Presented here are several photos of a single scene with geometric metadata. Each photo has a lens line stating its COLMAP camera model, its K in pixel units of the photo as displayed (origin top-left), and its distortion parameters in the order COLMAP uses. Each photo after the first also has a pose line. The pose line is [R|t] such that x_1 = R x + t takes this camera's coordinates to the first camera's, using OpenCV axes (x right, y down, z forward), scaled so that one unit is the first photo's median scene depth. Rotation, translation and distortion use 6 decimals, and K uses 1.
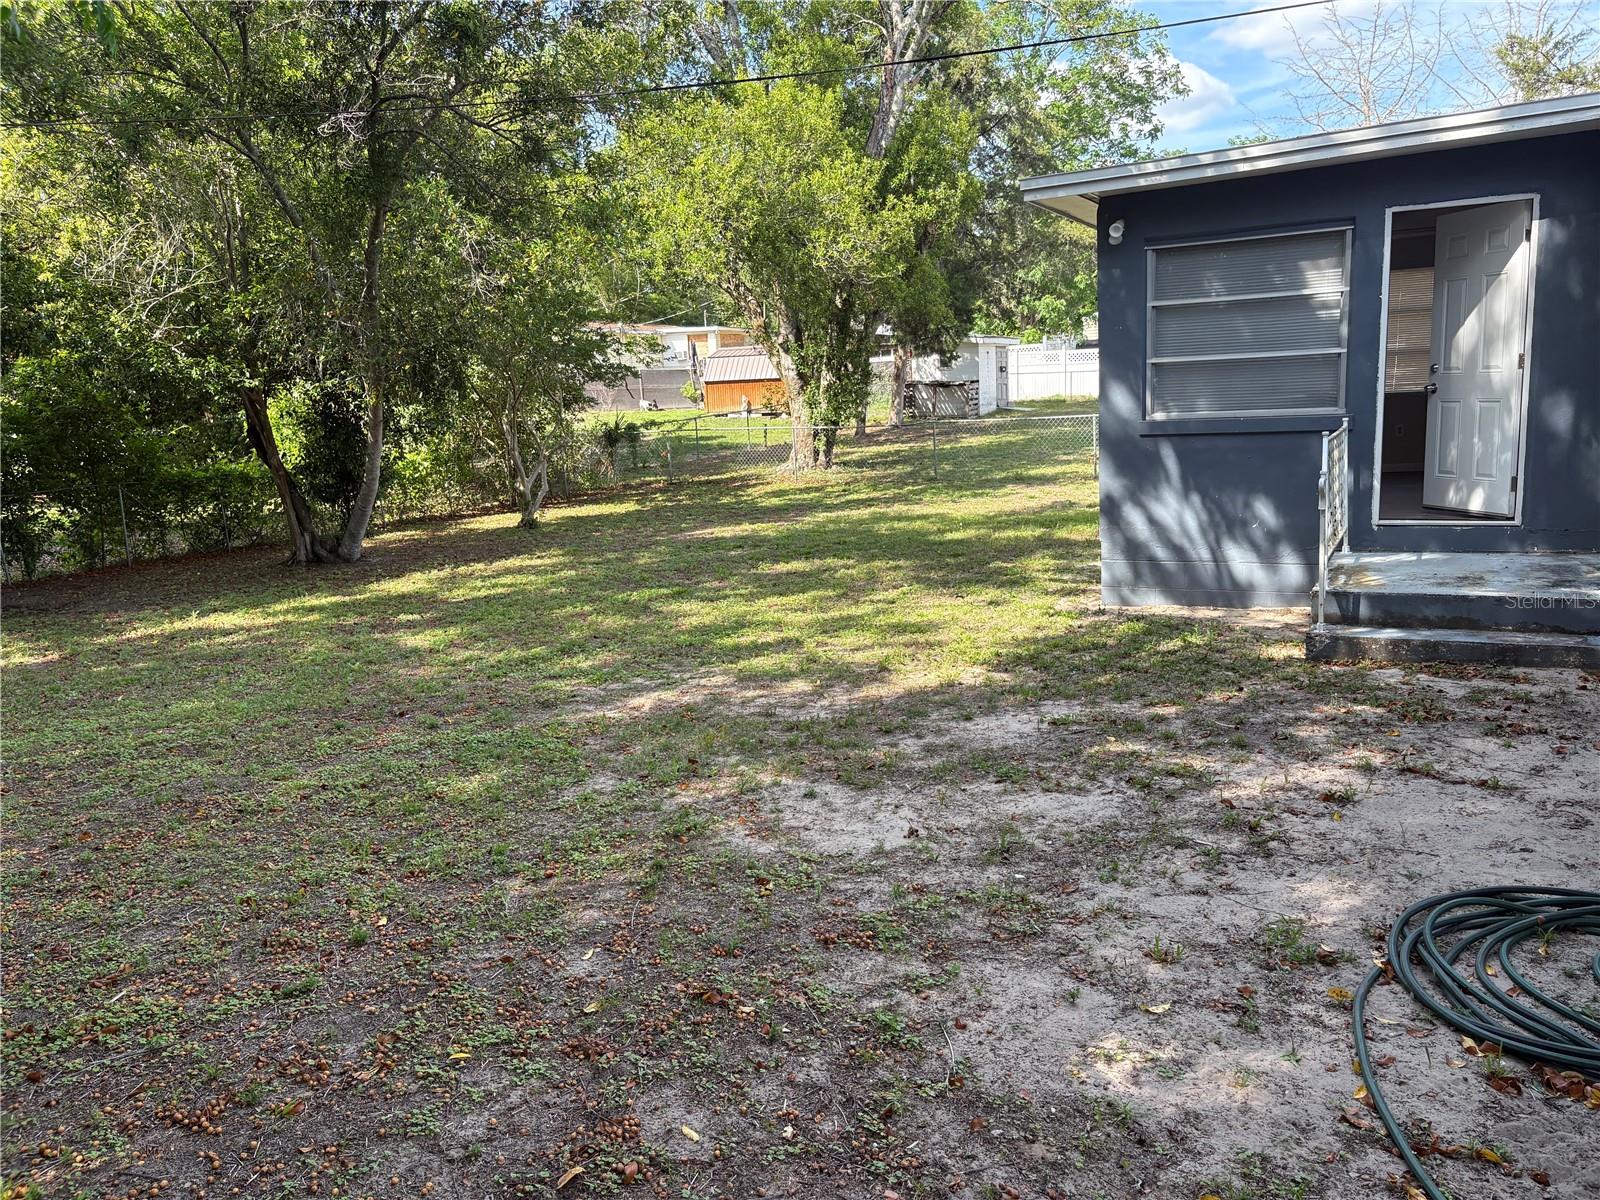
lens RADIAL K [[1215.6, 0, 803.1], [0, 1215.6, 608.9], [0, 0, 1]] dist [0.029382, -0.029479]
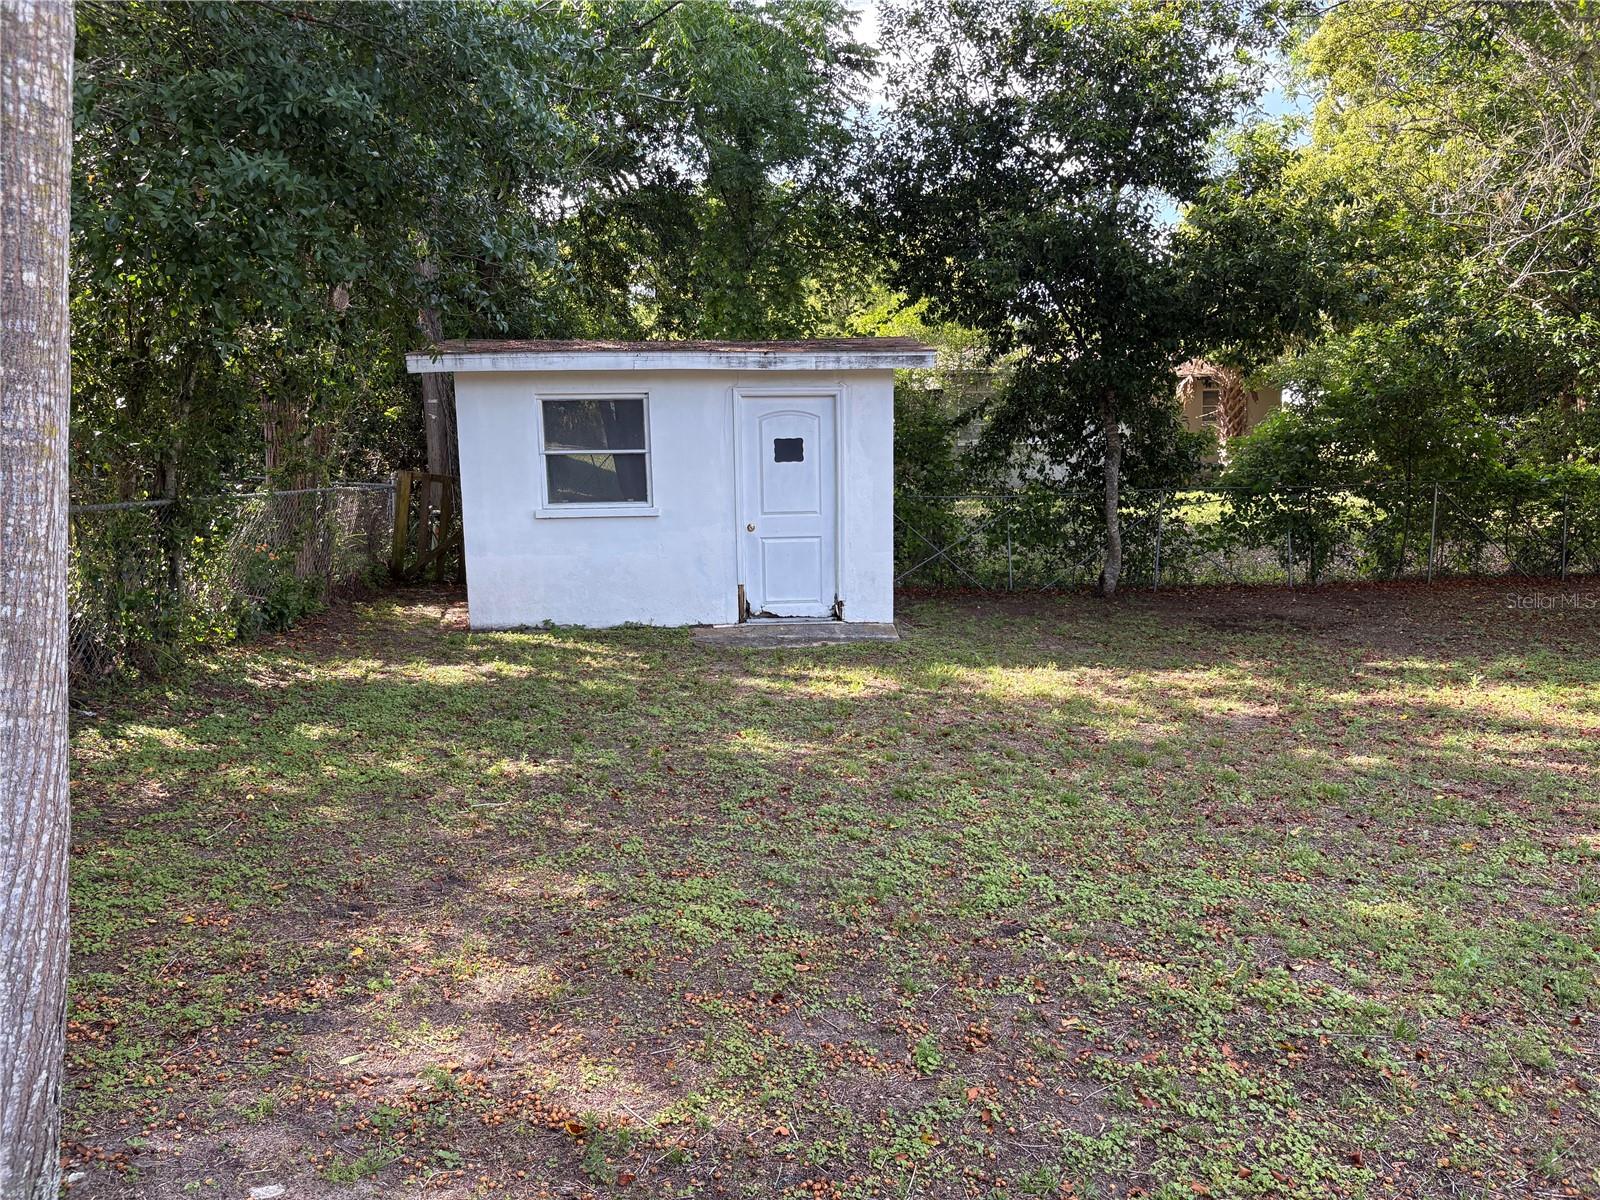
lens RADIAL K [[1215.6, 0, 798.2], [0, 1215.6, 612.7], [0, 0, 1]] dist [0.029382, -0.029479]
pose [[0.526850, 0.161690, -0.834437, -0.090851], [-0.151924, 0.983843, 0.094719, -0.029154], [0.836270, 0.076868, 0.542903, 0.212519]]
